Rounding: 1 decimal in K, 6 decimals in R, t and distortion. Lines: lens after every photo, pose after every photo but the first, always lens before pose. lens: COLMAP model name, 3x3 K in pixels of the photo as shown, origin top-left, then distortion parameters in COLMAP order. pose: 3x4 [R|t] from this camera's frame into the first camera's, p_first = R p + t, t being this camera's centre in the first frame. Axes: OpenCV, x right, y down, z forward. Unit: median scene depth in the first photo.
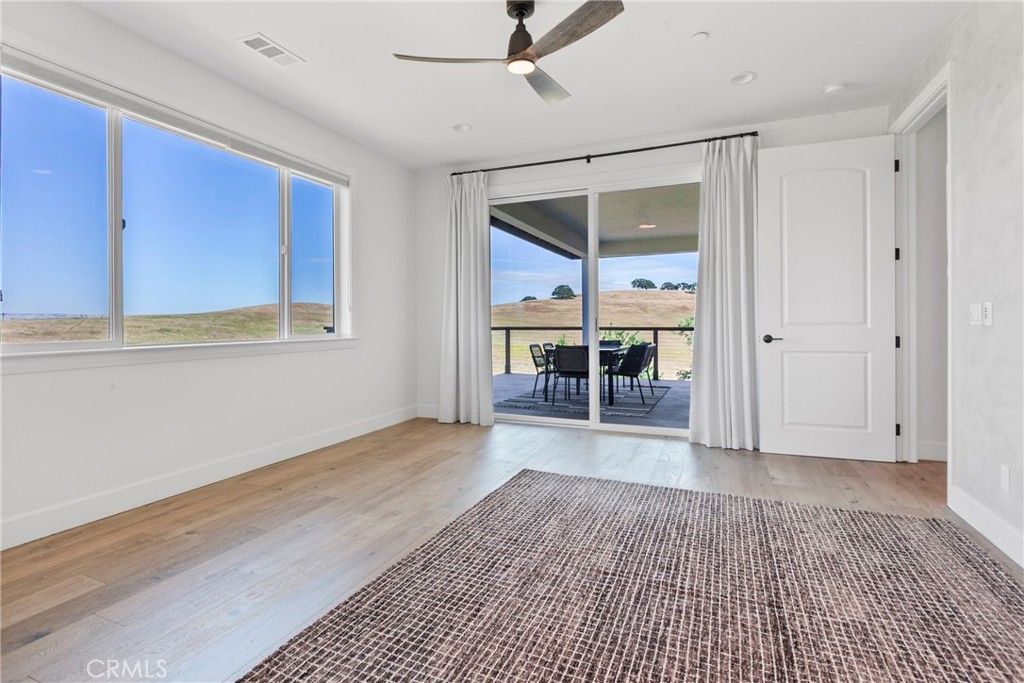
lens RADIAL K [[490.8, 0, 511.3], [0, 490.8, 318.9], [0, 0, 1]] dist [0.001268, -0.000522]
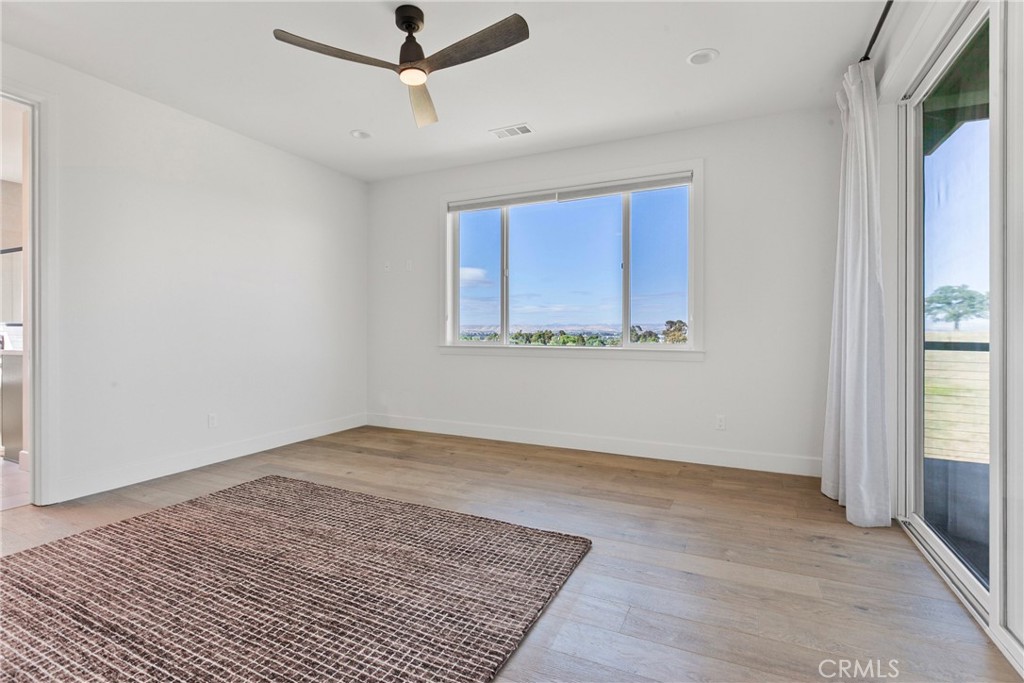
lens RADIAL K [[483.8, 0, 512.5], [0, 483.8, 332.3], [0, 0, 1]] dist [-0.004992, 0.001173]
pose [[-0.048805, 0.008072, -0.998776, 1.193424], [-0.000128, 0.999967, 0.008088, -0.003562], [0.998808, 0.000523, -0.048802, 1.503055]]
